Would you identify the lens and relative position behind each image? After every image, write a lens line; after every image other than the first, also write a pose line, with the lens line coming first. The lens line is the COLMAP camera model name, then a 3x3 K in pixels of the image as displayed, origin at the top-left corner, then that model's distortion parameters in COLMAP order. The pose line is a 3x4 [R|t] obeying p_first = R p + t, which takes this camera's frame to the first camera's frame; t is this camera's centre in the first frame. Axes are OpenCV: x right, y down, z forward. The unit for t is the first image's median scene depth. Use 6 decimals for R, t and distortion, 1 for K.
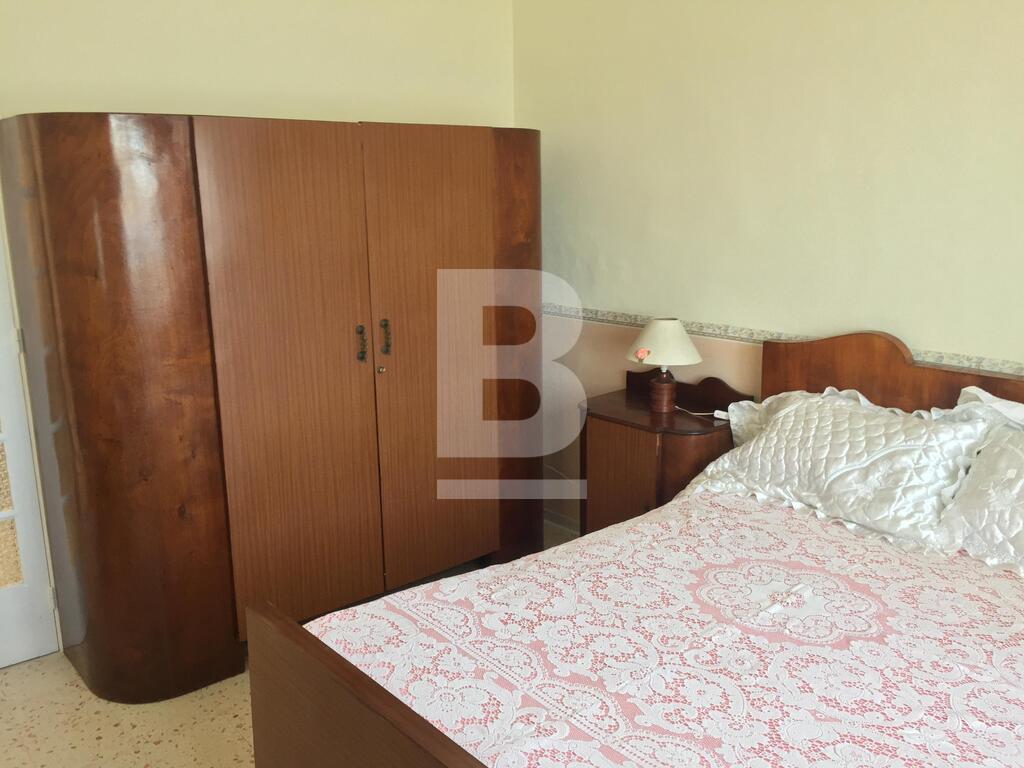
lens RADIAL K [[866.1, 0, 511.8], [0, 866.1, 383.9], [0, 0, 1]] dist [-0.006623, -0.007892]
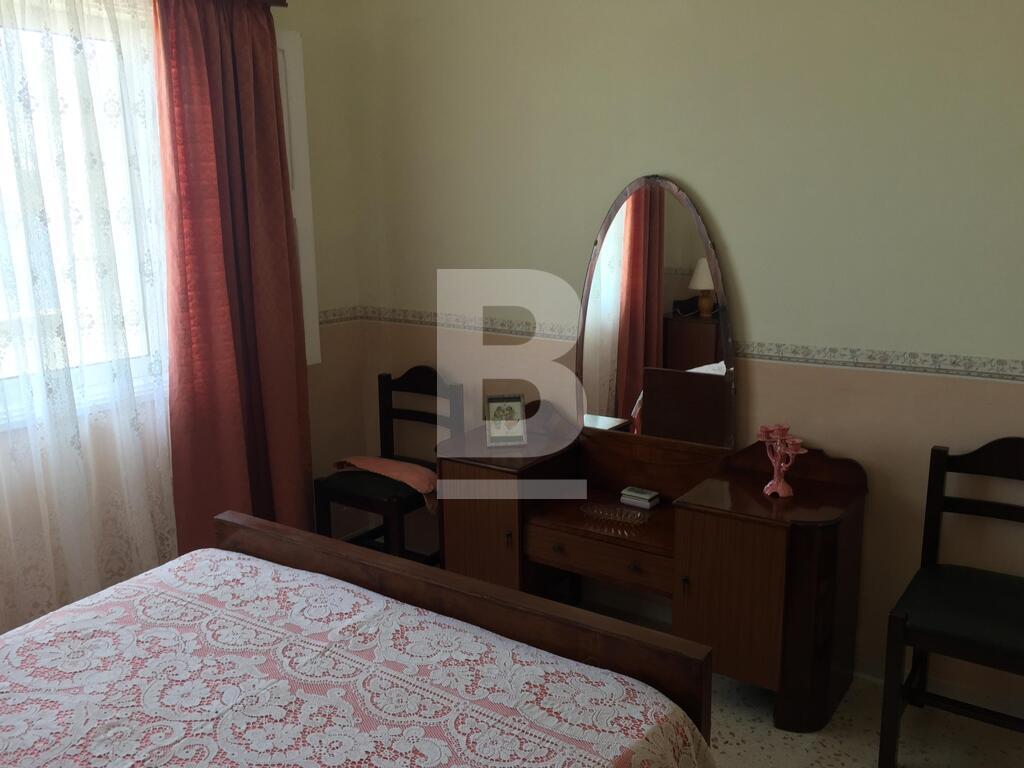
lens RADIAL K [[866.1, 0, 512.7], [0, 866.1, 383.3], [0, 0, 1]] dist [-0.006623, -0.007892]
pose [[-0.965199, 0.077220, -0.249856, 0.082147], [-0.035782, 0.907431, 0.418675, -0.357759], [0.259057, 0.413045, -0.873088, 1.747703]]
